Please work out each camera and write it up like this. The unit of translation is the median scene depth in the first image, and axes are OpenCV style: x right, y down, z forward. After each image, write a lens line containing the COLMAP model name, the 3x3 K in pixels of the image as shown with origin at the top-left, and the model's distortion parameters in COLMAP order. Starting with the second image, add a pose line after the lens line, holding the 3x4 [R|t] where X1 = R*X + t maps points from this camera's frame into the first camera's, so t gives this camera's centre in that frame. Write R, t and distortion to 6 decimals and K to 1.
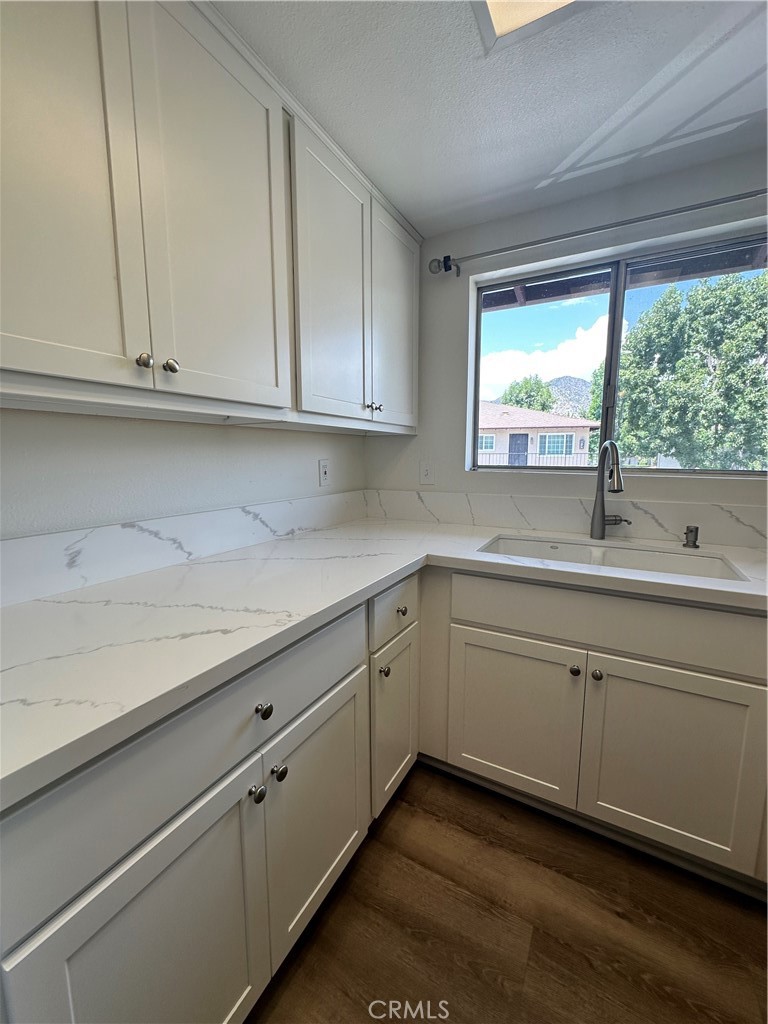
lens RADIAL K [[410.0, 0, 384.3], [0, 410.0, 510.9], [0, 0, 1]] dist [-0.003449, 0.000469]
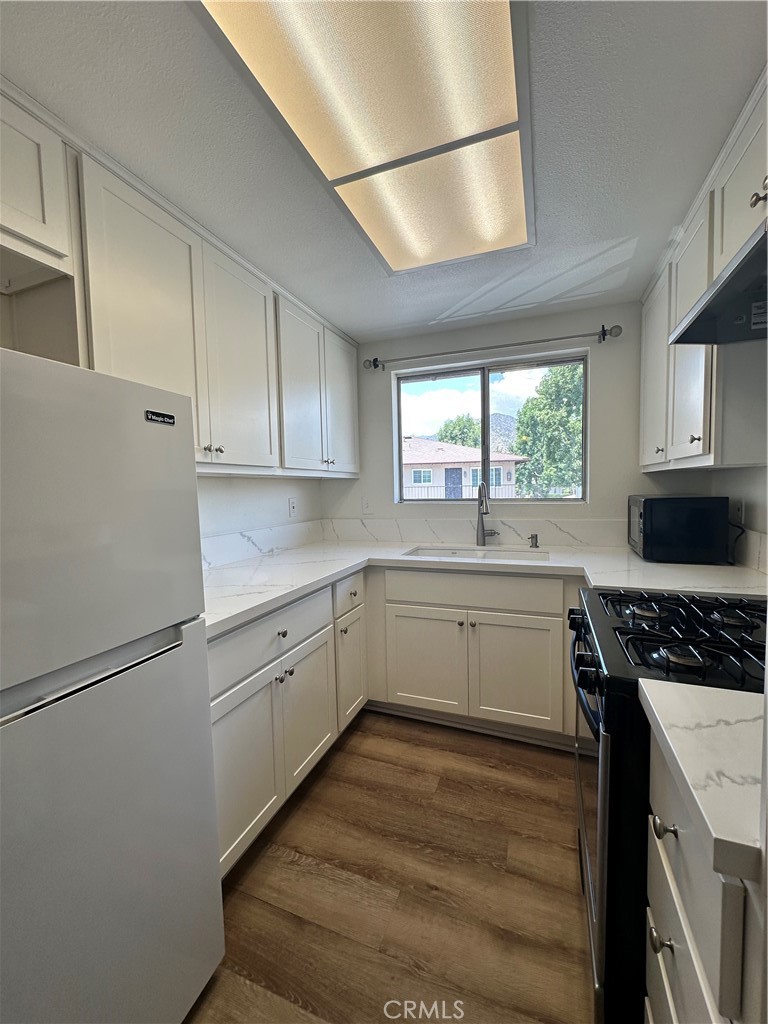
lens RADIAL K [[410.0, 0, 384.7], [0, 410.0, 512.9], [0, 0, 1]] dist [-0.003449, 0.000469]
pose [[0.990219, -0.029895, 0.136283, -0.037941], [0.040377, 0.996380, -0.074812, 0.052356], [-0.133553, 0.079583, 0.987841, -0.514424]]
